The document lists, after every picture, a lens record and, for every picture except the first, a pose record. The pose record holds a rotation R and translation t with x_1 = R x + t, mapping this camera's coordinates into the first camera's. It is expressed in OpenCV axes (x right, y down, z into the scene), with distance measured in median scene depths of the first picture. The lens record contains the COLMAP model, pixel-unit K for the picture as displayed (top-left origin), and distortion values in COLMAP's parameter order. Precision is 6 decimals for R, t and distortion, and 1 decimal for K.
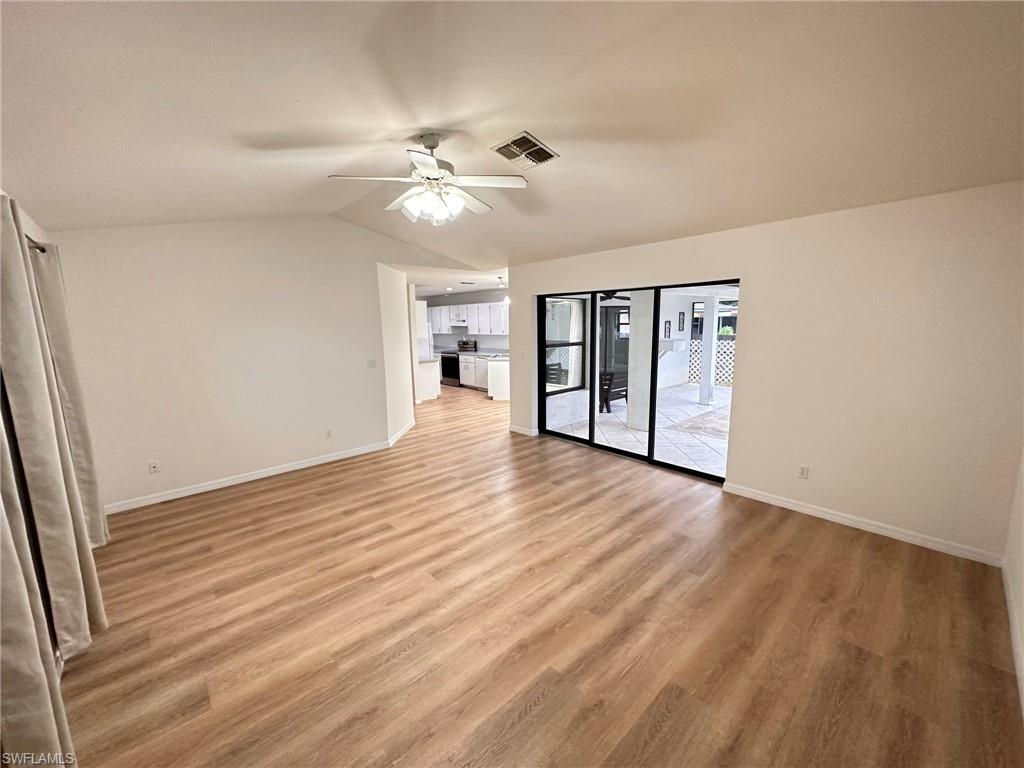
lens RADIAL K [[407.0, 0, 512.0], [0, 407.0, 384.0], [0, 0, 1]] dist [-0.000144, 0.000014]
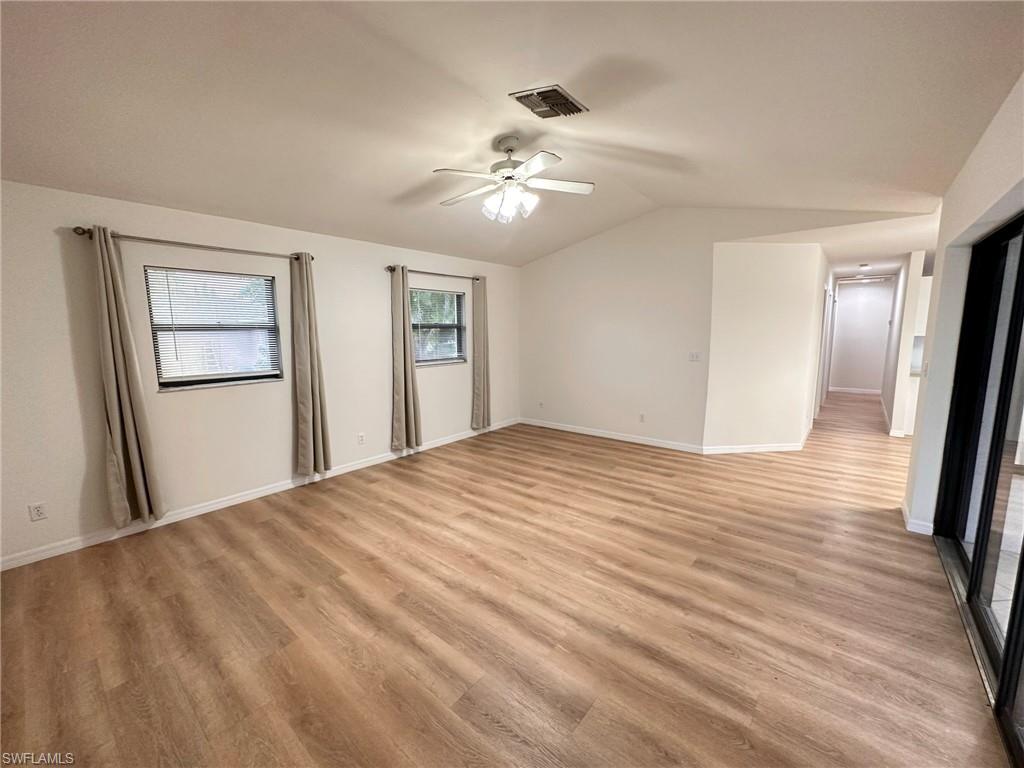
lens RADIAL K [[407.0, 0, 512.0], [0, 407.0, 384.0], [0, 0, 1]] dist [-0.000144, 0.000014]
pose [[0.133038, 0.149986, -0.979696, 0.786876], [-0.141346, 0.981250, 0.131030, -0.080611], [0.980980, 0.121044, 0.151744, 0.730755]]
